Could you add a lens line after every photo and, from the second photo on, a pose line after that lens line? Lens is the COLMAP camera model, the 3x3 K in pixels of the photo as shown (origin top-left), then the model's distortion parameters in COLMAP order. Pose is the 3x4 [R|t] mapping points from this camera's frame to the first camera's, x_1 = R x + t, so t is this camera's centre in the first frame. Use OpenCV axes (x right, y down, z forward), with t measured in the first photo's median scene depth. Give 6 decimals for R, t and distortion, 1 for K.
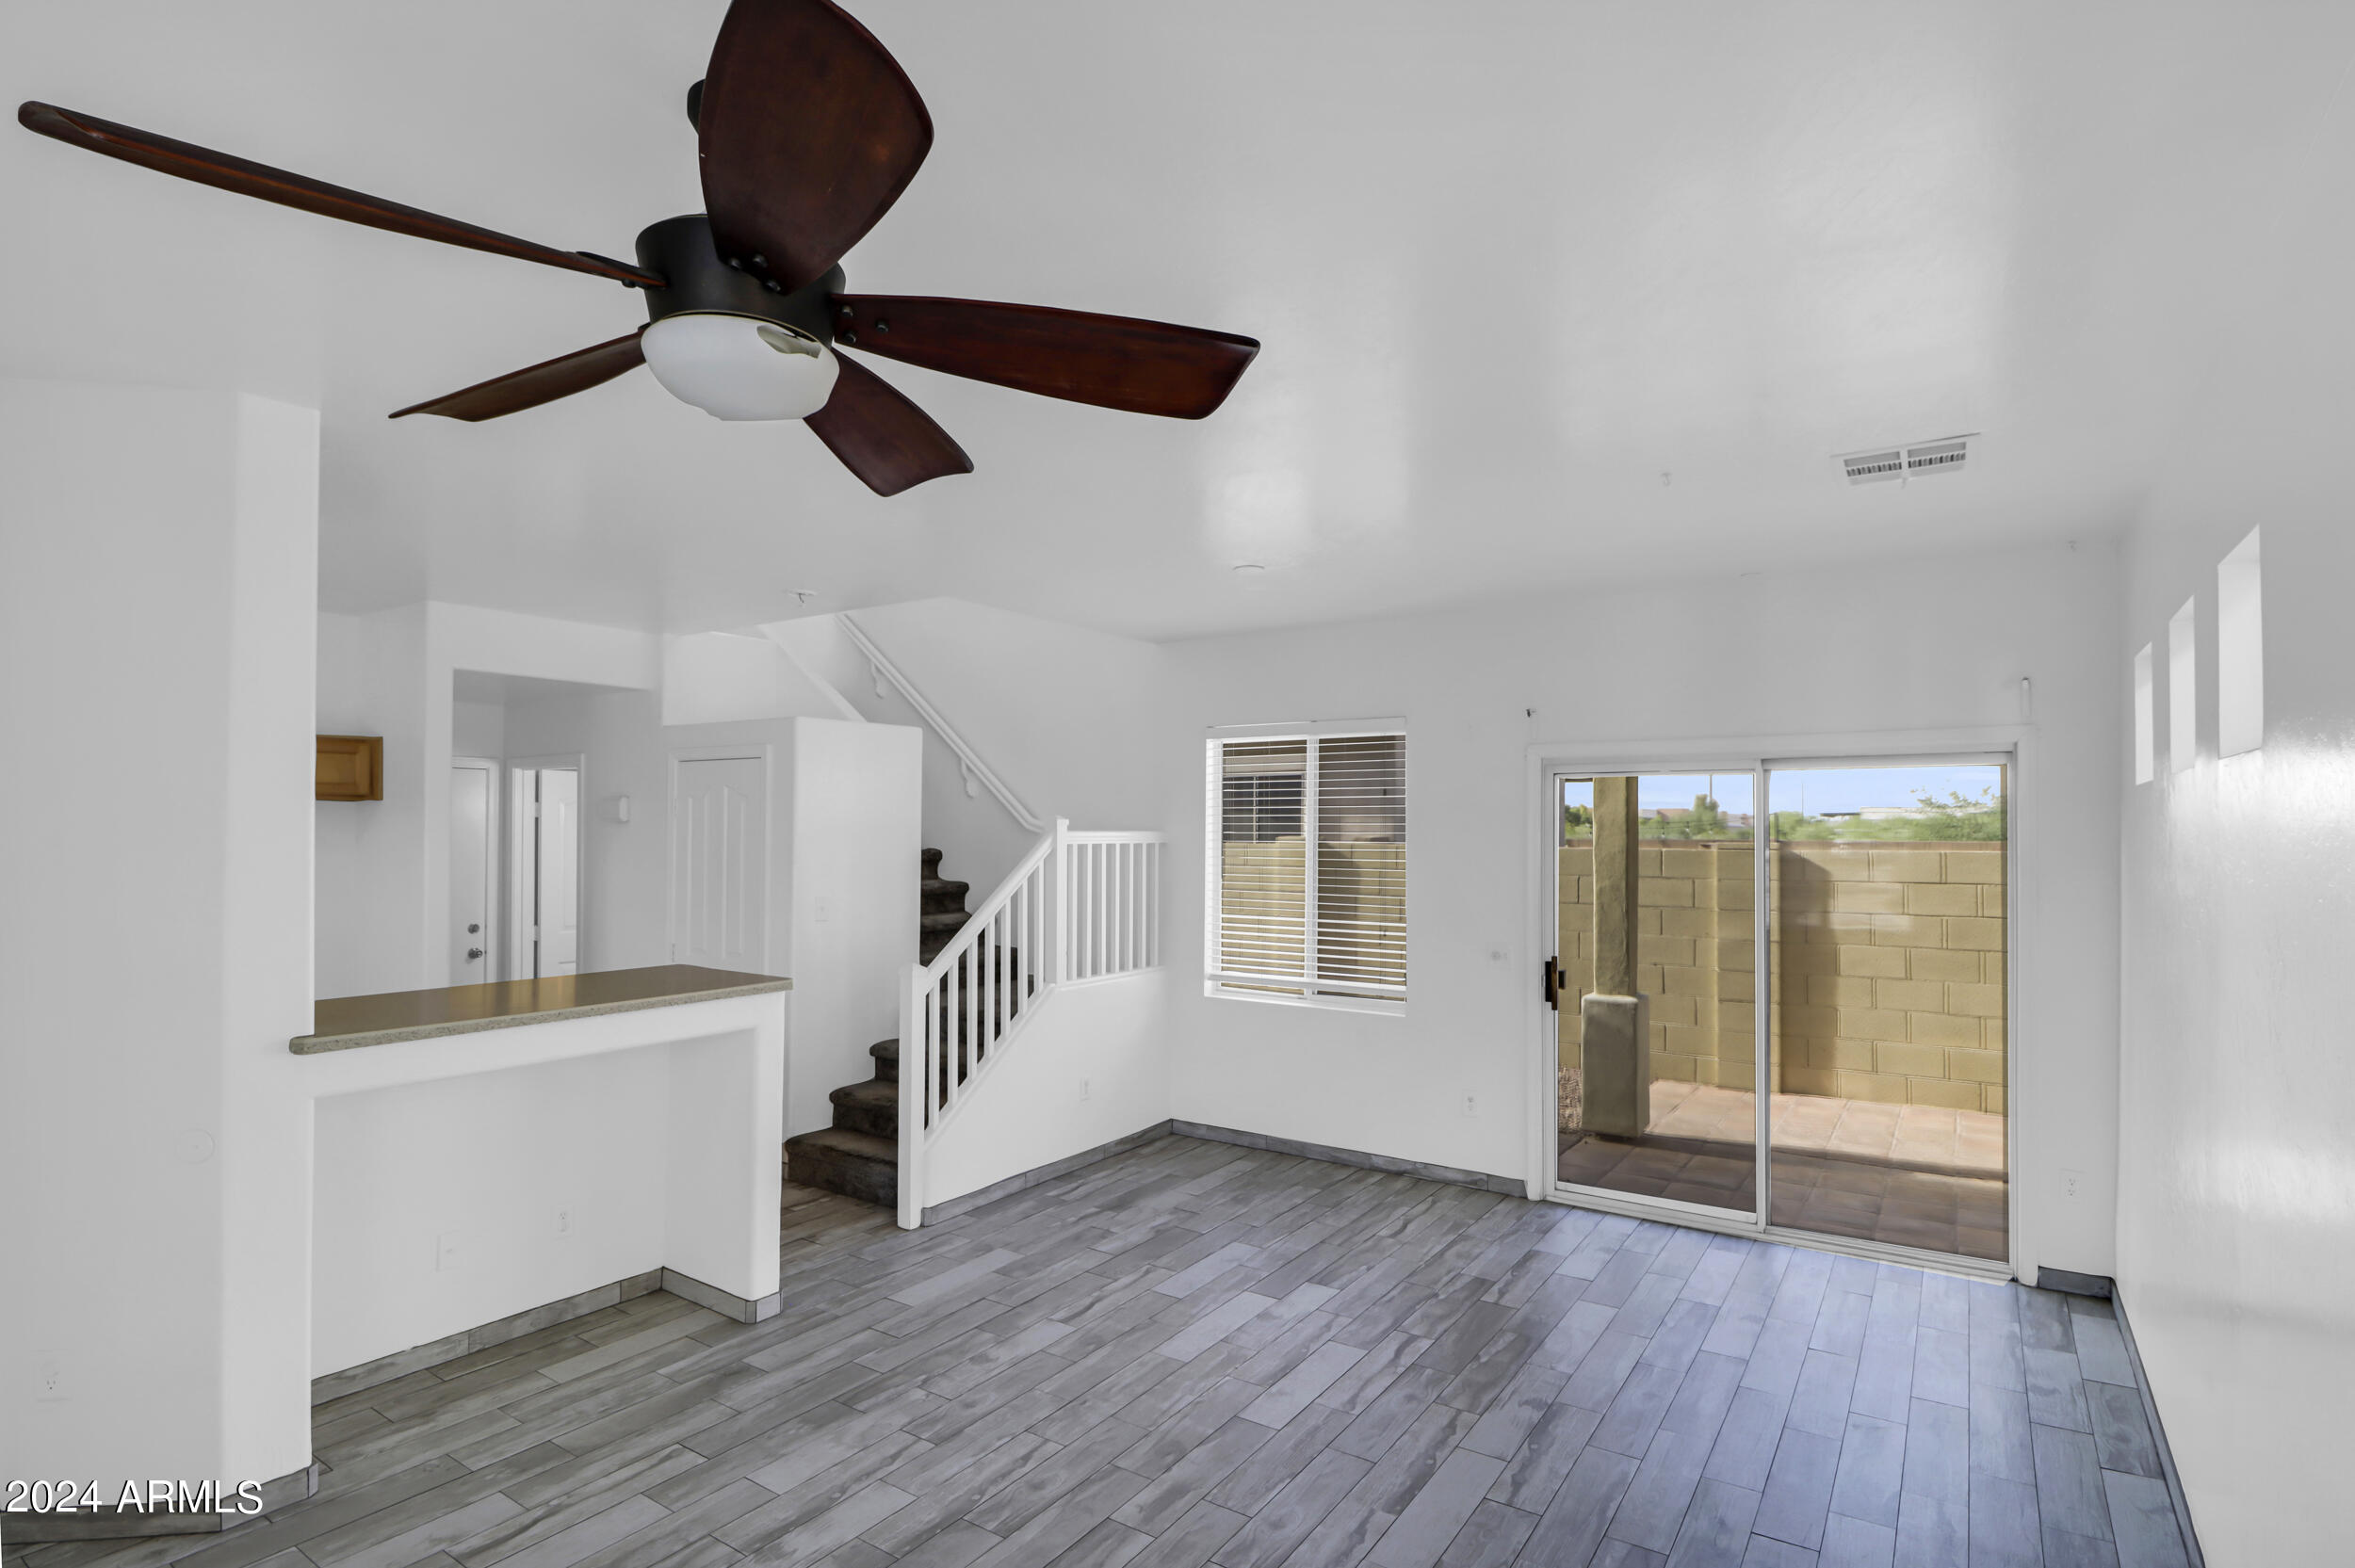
lens RADIAL K [[1180.8, 0, 1192.2], [0, 1180.8, 801.9], [0, 0, 1]] dist [0.007152, -0.008240]
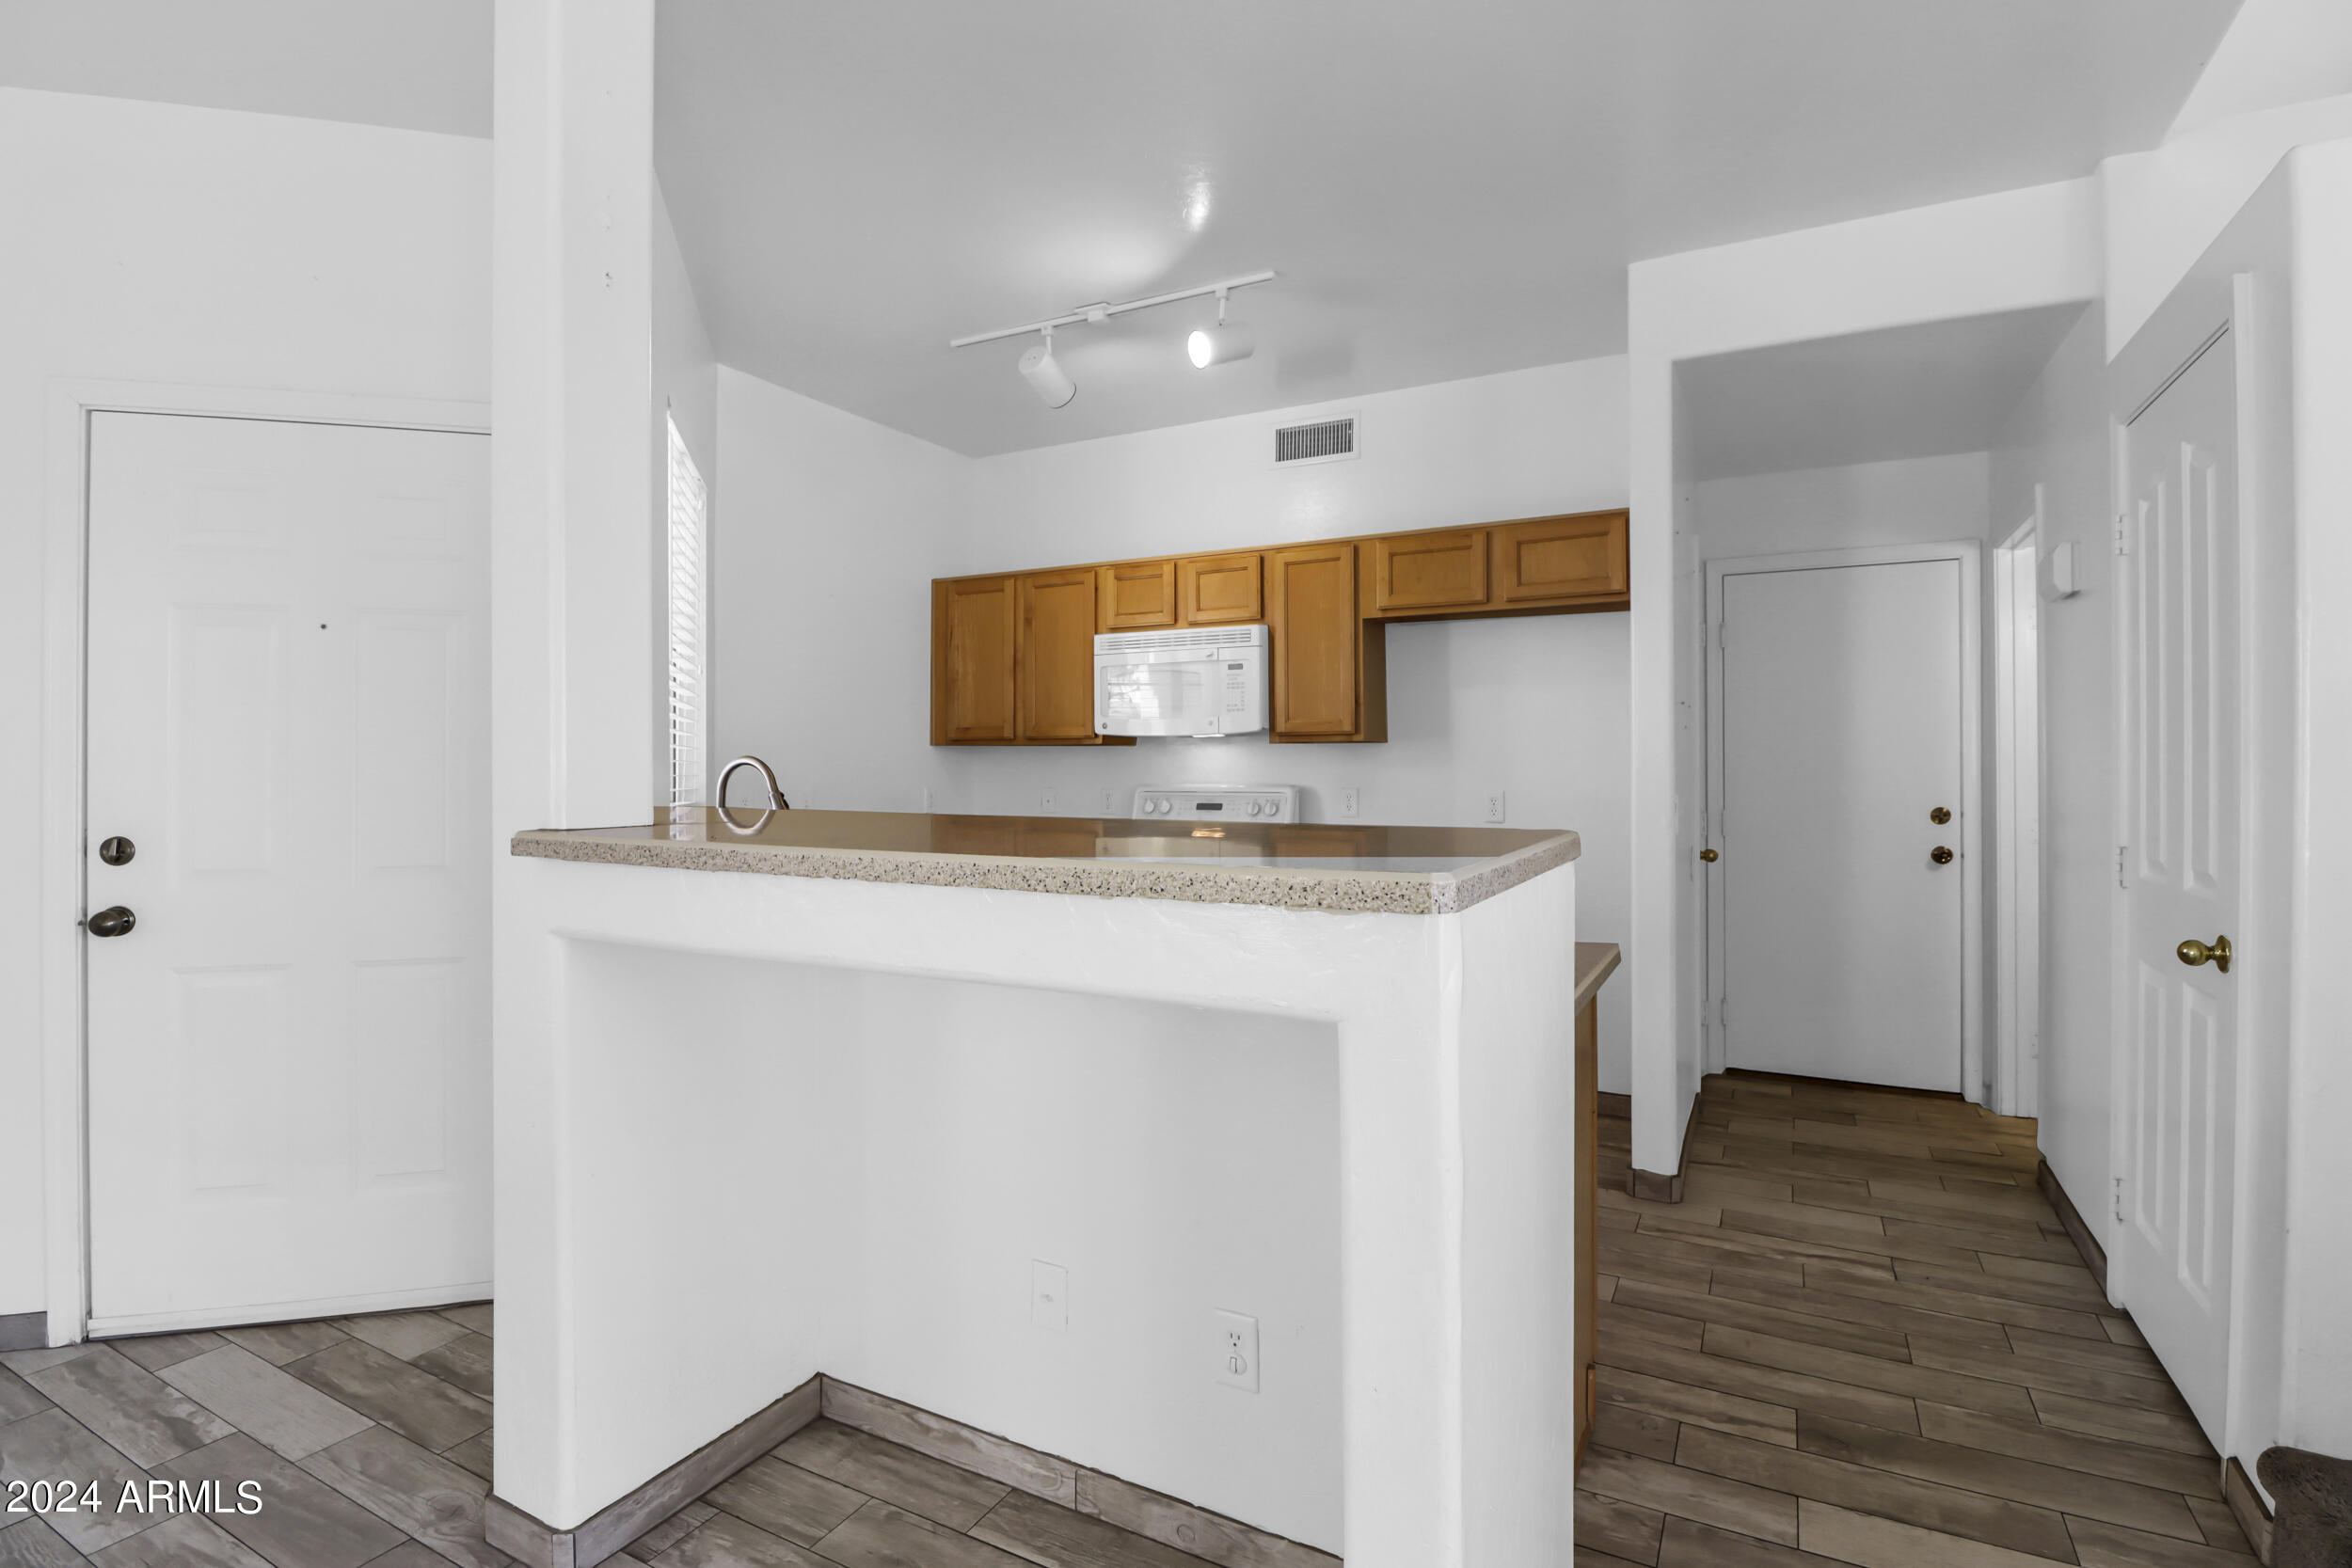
lens RADIAL K [[1119.2, 0, 1188.8], [0, 1119.2, 771.7], [0, 0, 1]] dist [-0.009102, -0.004787]
pose [[0.101489, -0.001493, -0.994836, -0.078814], [0.022816, 0.999739, 0.000827, 0.098276], [0.994575, -0.022782, 0.101497, 0.718675]]
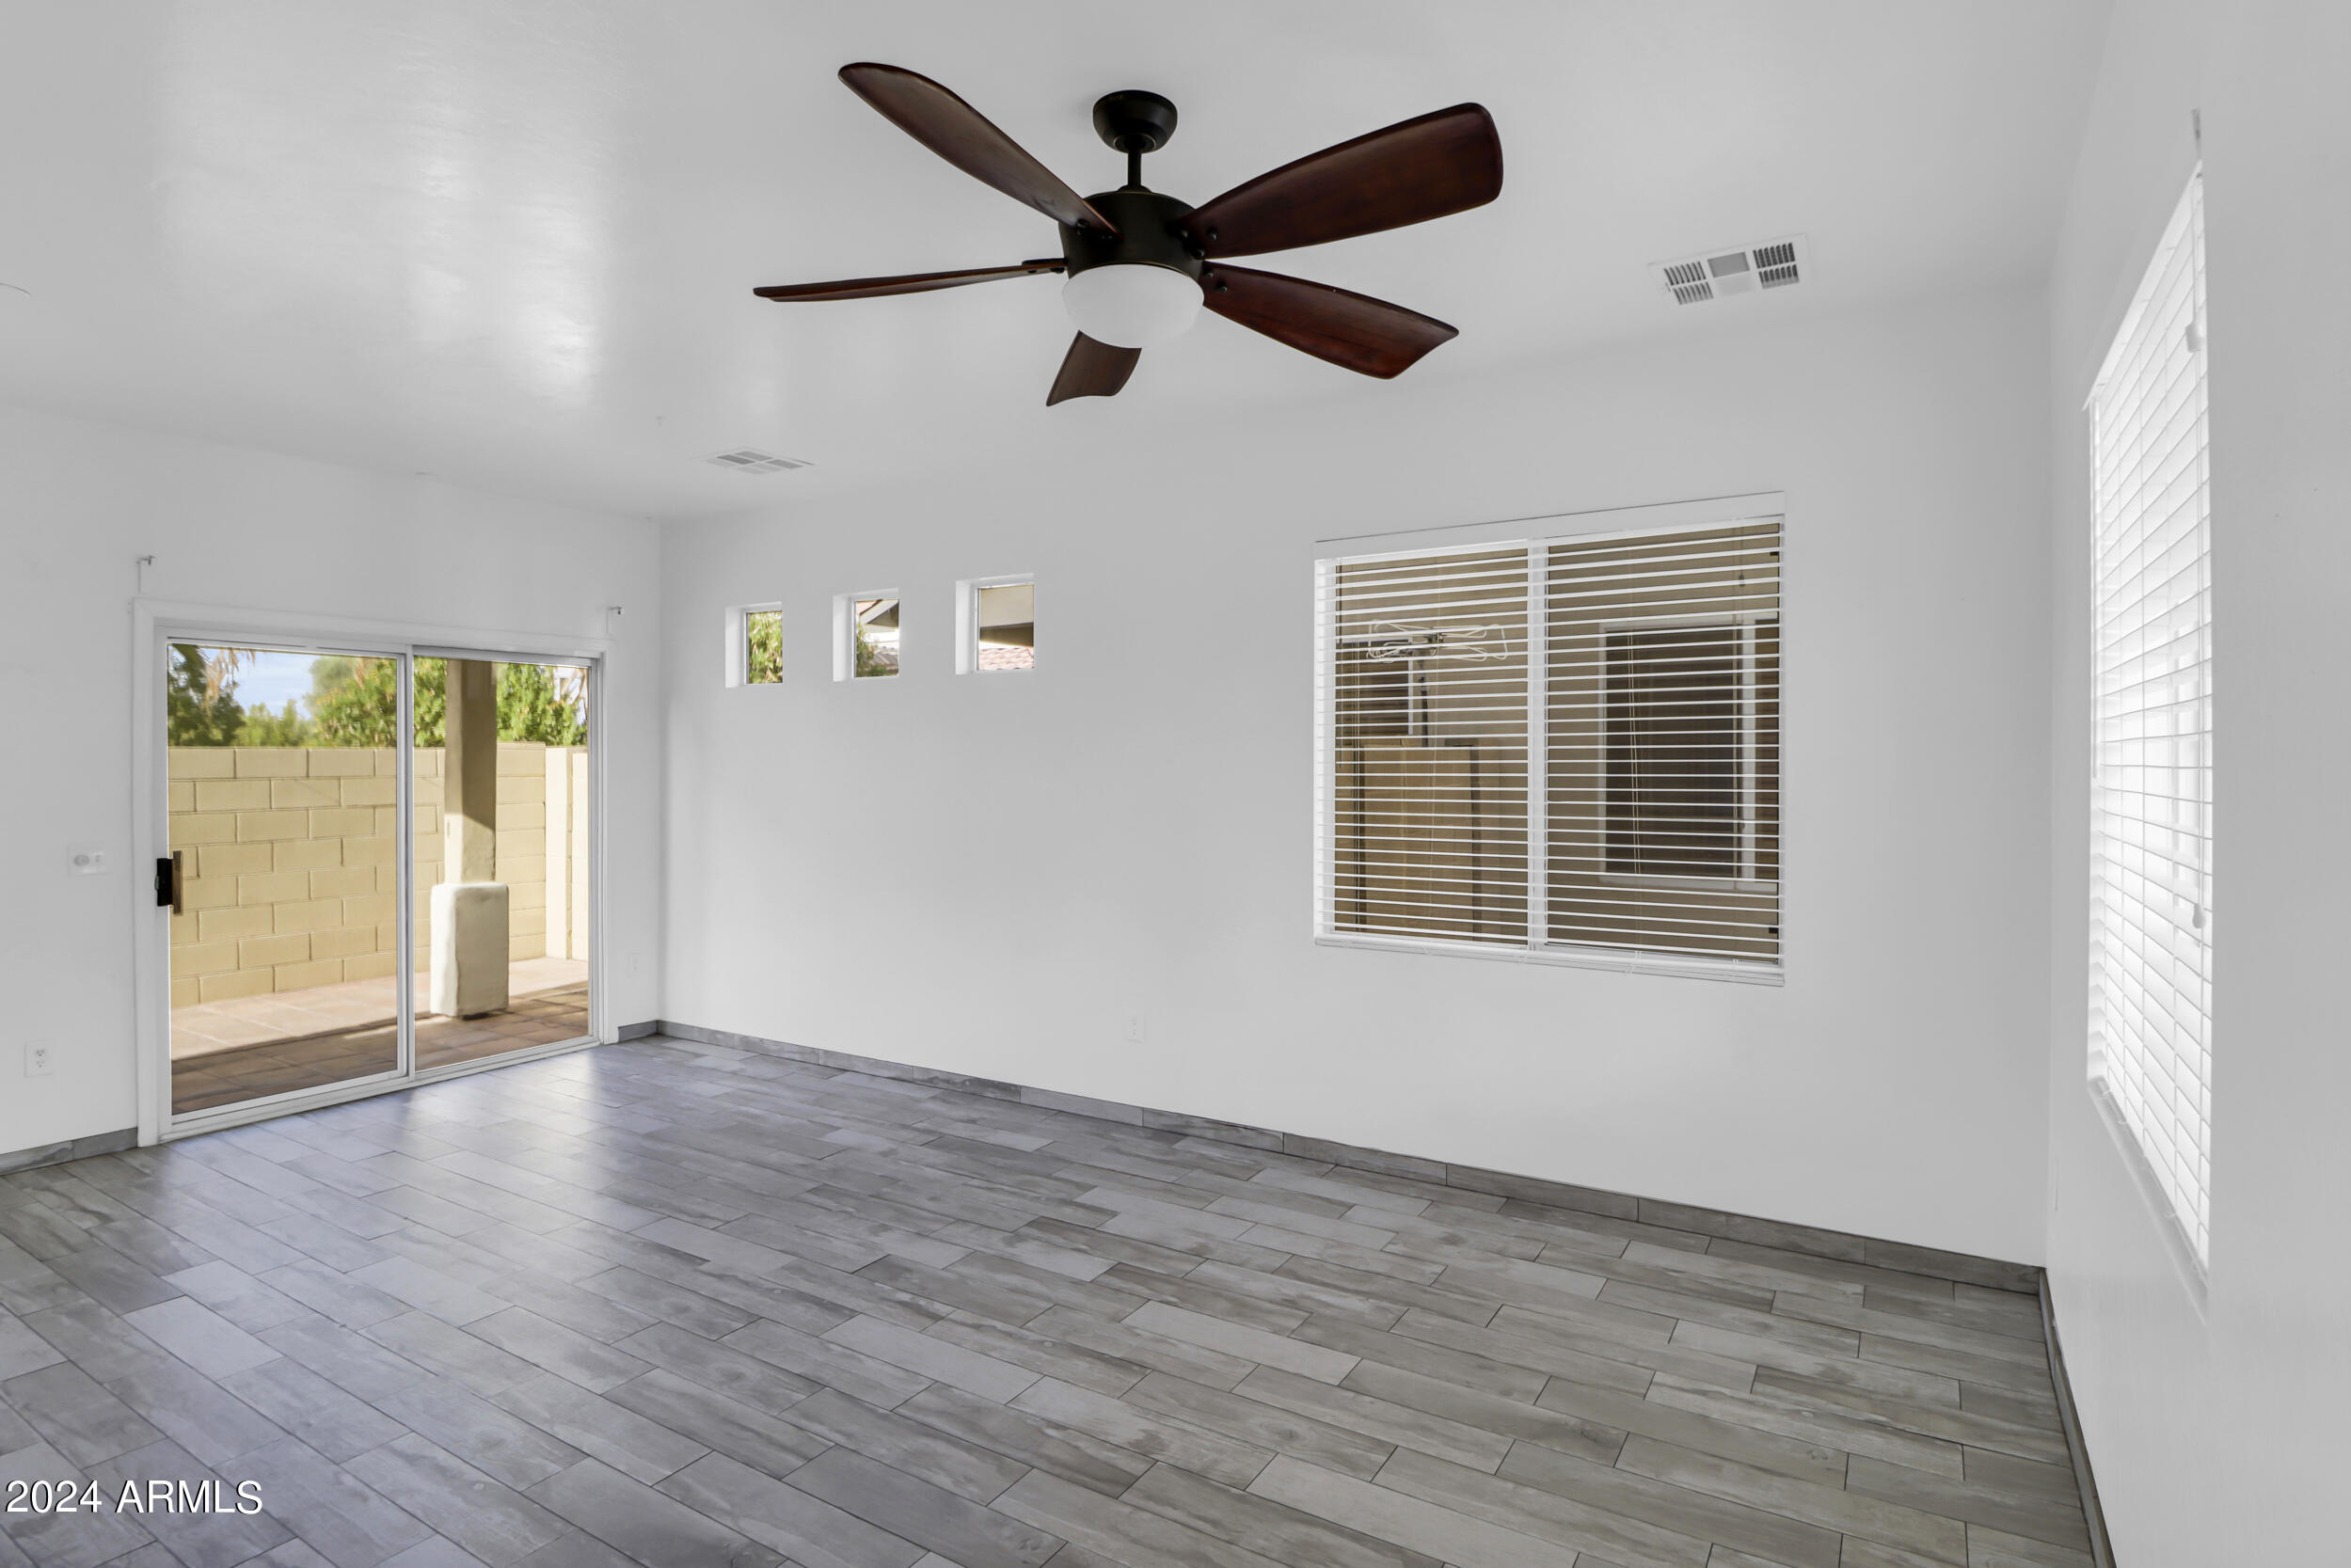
lens RADIAL K [[1178.9, 0, 1184.0], [0, 1178.9, 773.9], [0, 0, 1]] dist [0.007152, -0.008240]
pose [[-0.036318, -0.011225, 0.999277, -0.551943], [-0.018533, 0.999773, 0.010557, 0.060418], [-0.999168, -0.018136, -0.036518, 0.329063]]
